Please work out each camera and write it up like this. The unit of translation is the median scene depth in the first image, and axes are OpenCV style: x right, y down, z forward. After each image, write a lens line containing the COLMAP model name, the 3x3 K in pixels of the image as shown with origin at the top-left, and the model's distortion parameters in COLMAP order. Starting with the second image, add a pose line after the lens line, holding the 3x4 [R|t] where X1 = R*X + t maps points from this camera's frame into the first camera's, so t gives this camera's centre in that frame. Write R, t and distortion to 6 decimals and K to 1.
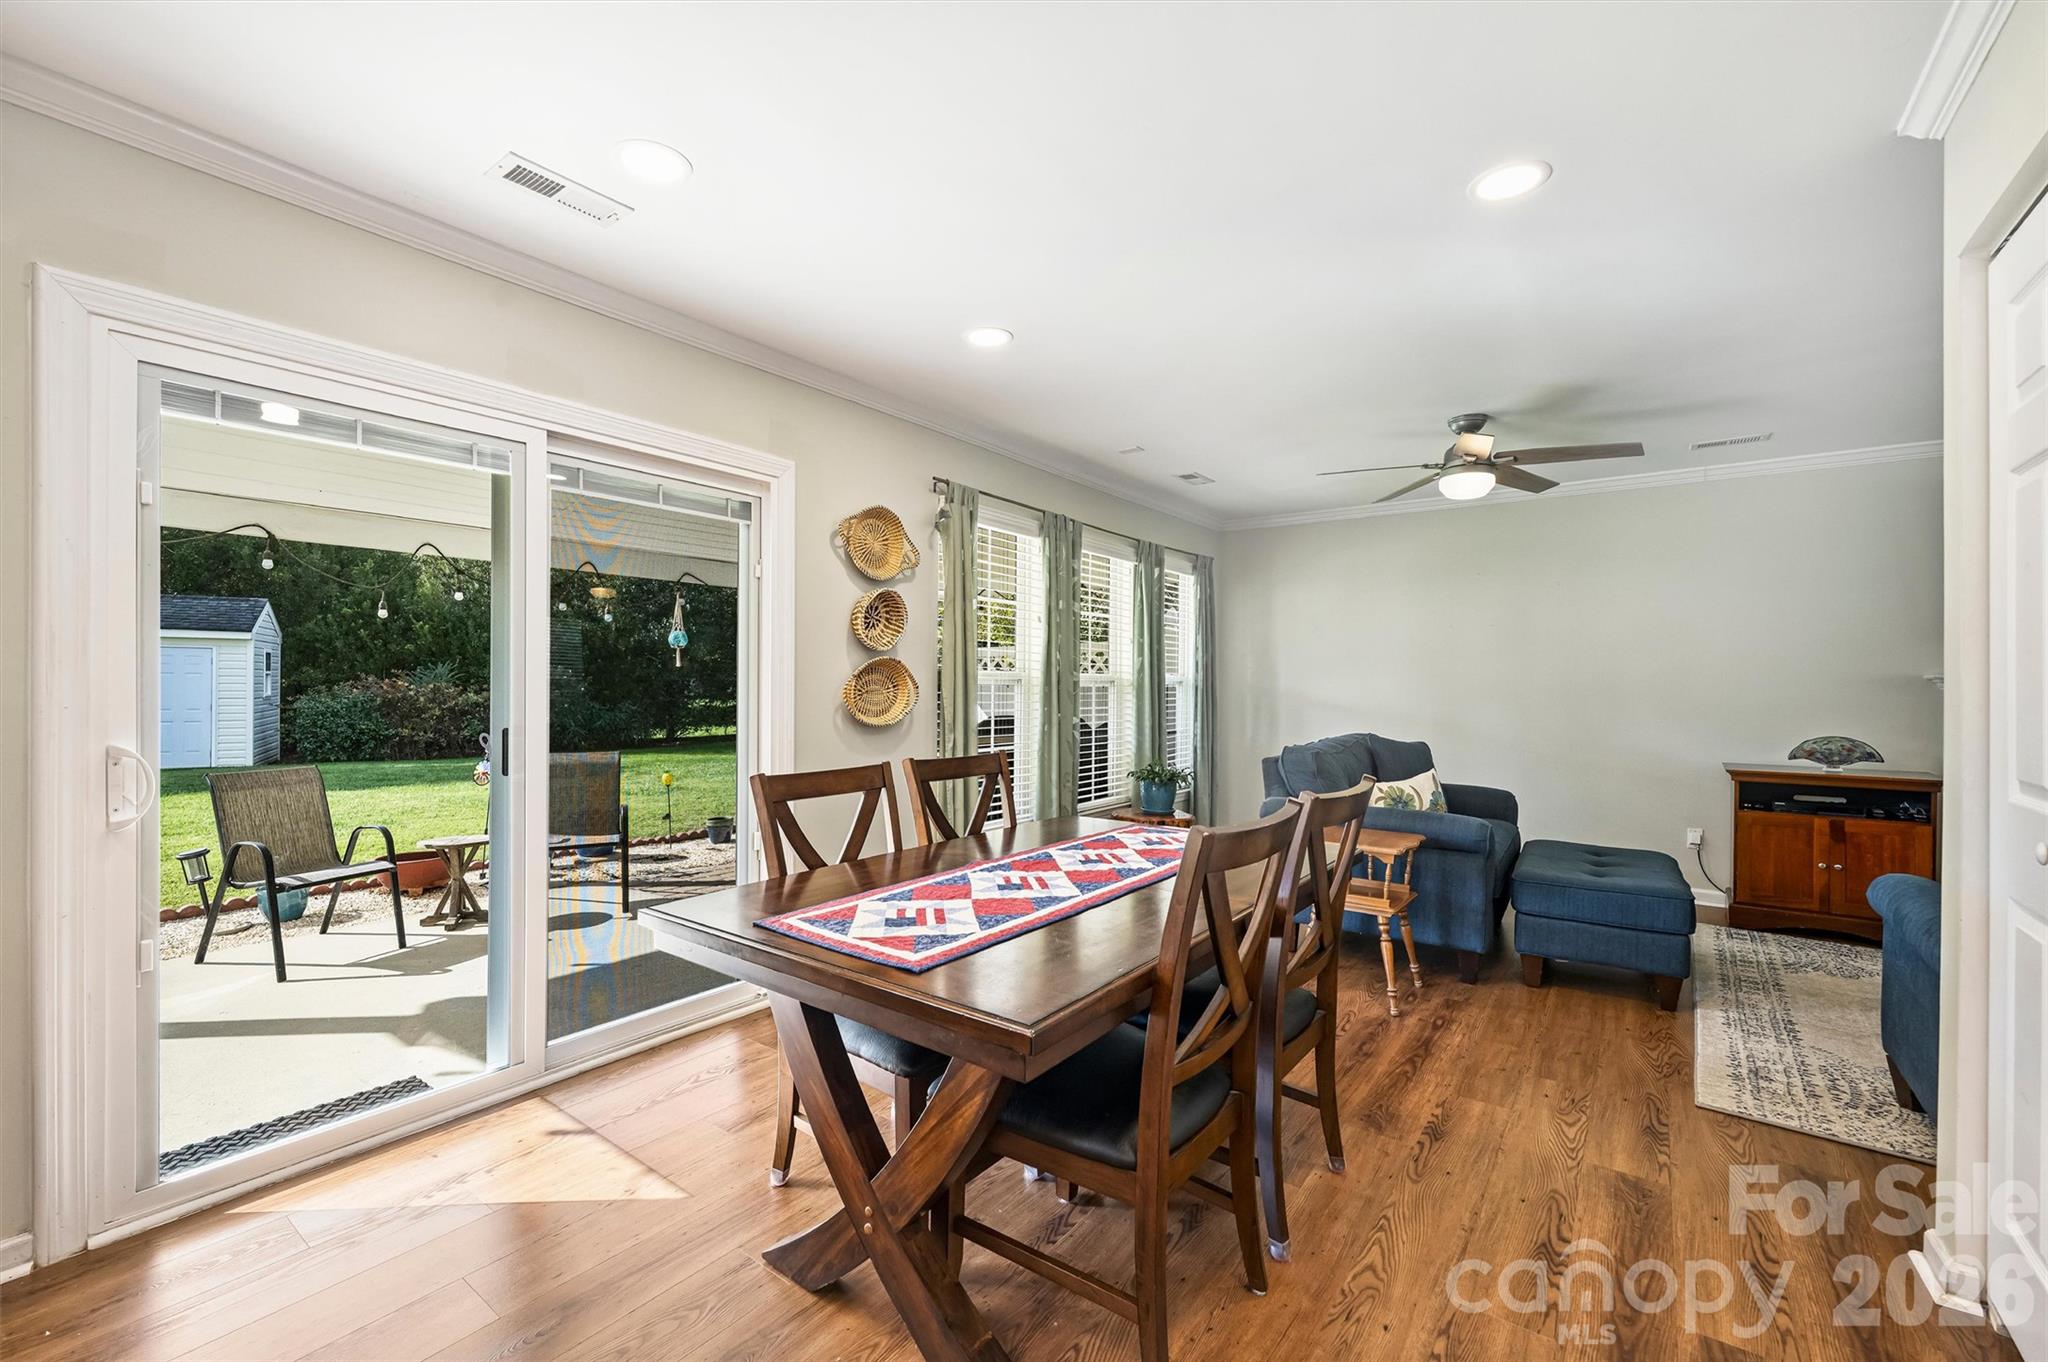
lens RADIAL K [[819.0, 0, 1024.0], [0, 819.0, 681.0], [0, 0, 1]] dist [-0.000365, -0.000187]
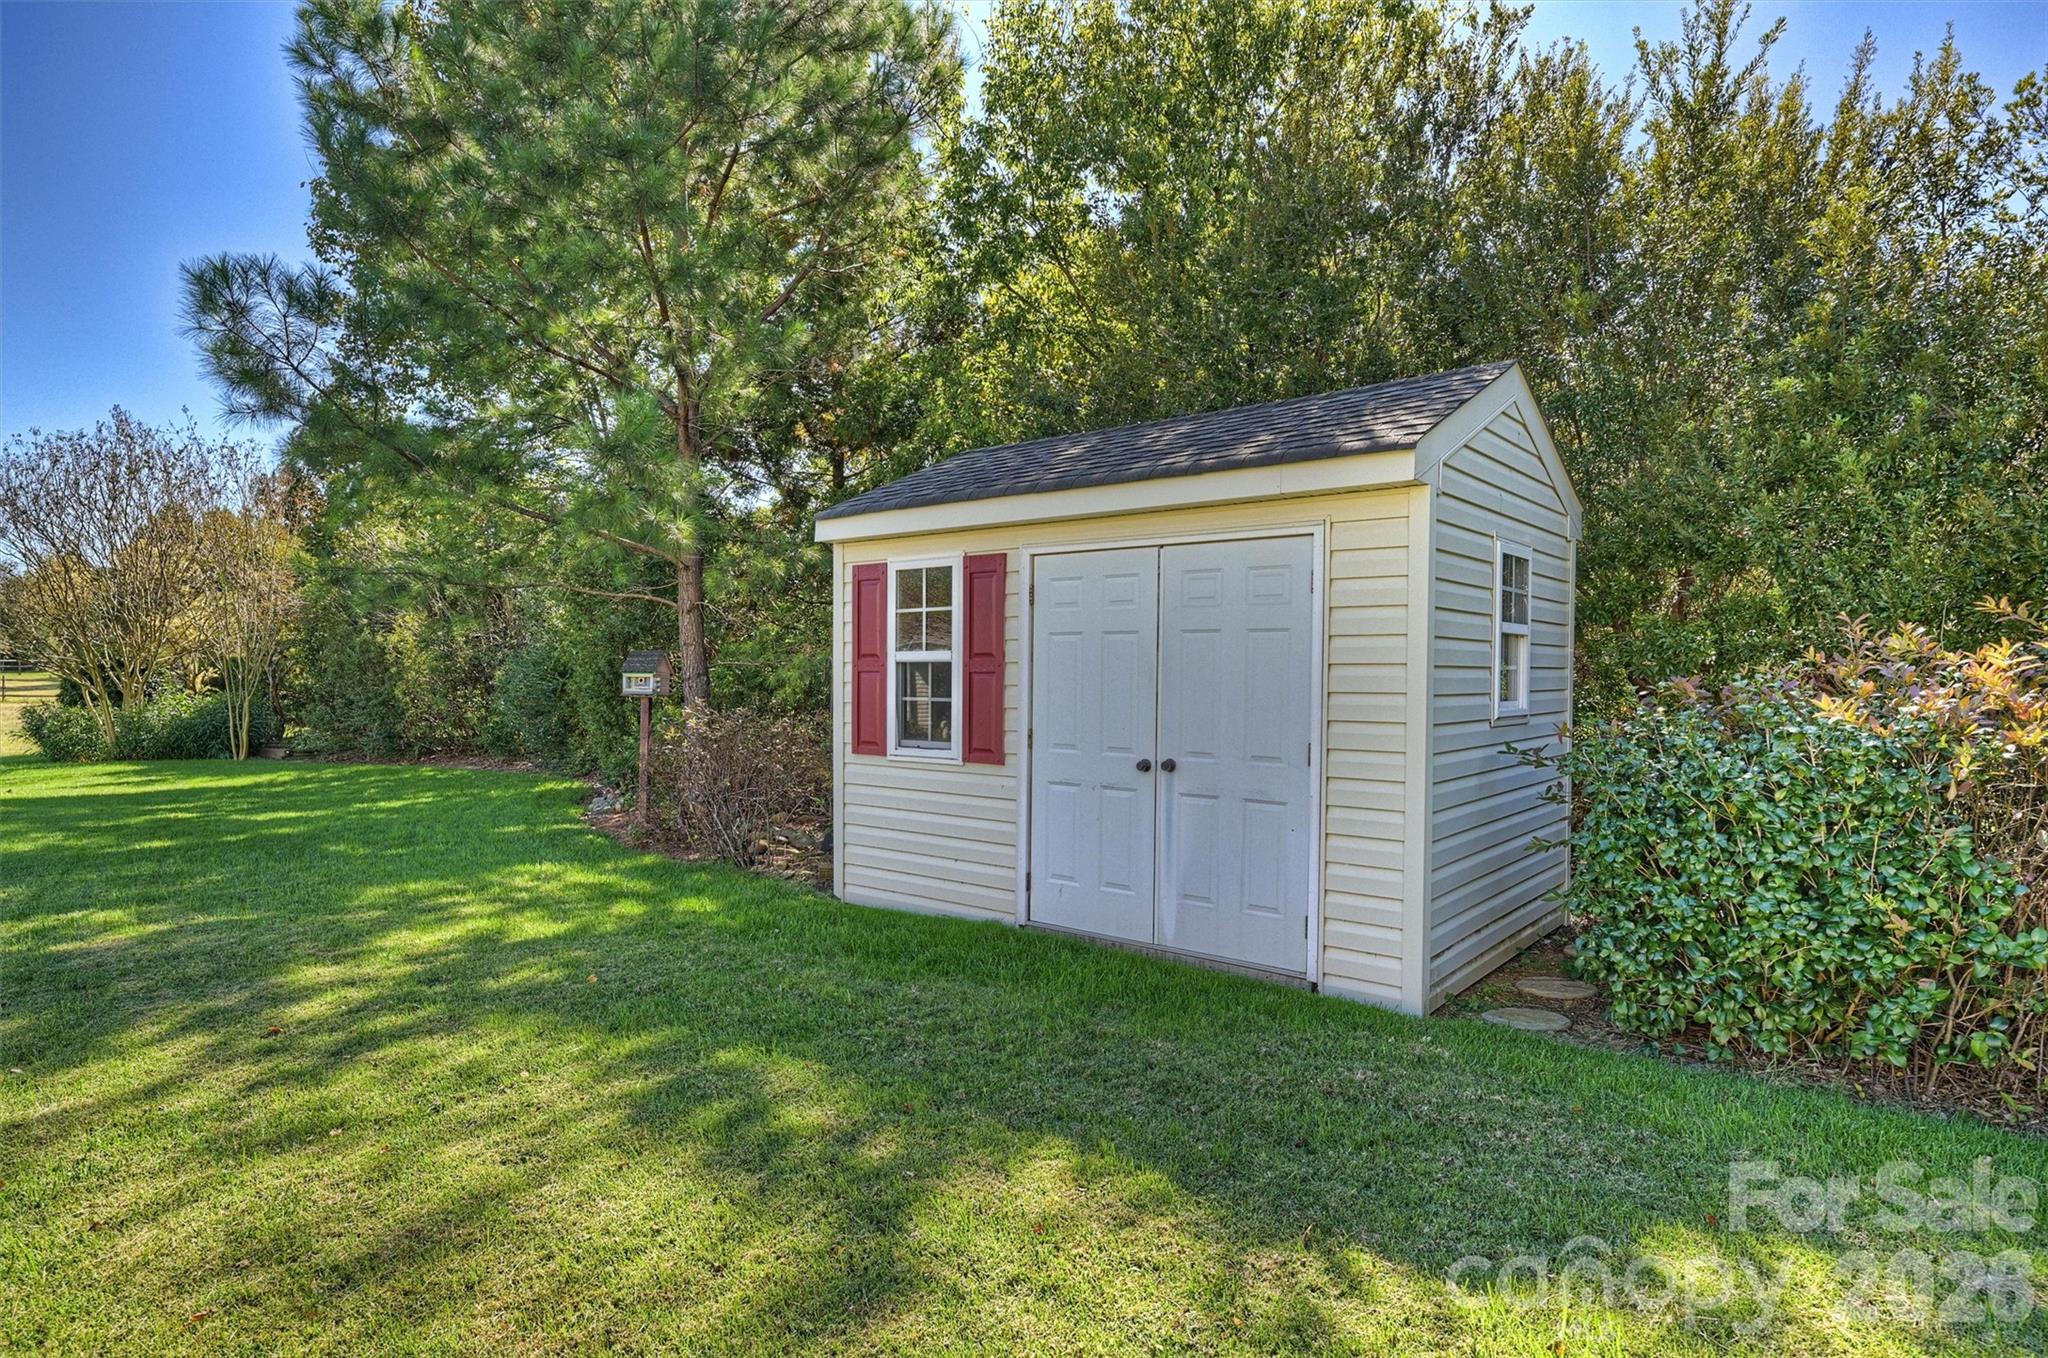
lens RADIAL K [[1111.1, 0, 1024.0], [0, 1111.1, 679.0], [0, 0, 1]] dist [0.021101, 0.000007]
pose [[0.288947, 0.001547, -0.957344, -1.253044], [-0.004322, 0.999991, 0.000312, 0.014931], [0.957335, 0.004048, 0.288951, 1.501984]]
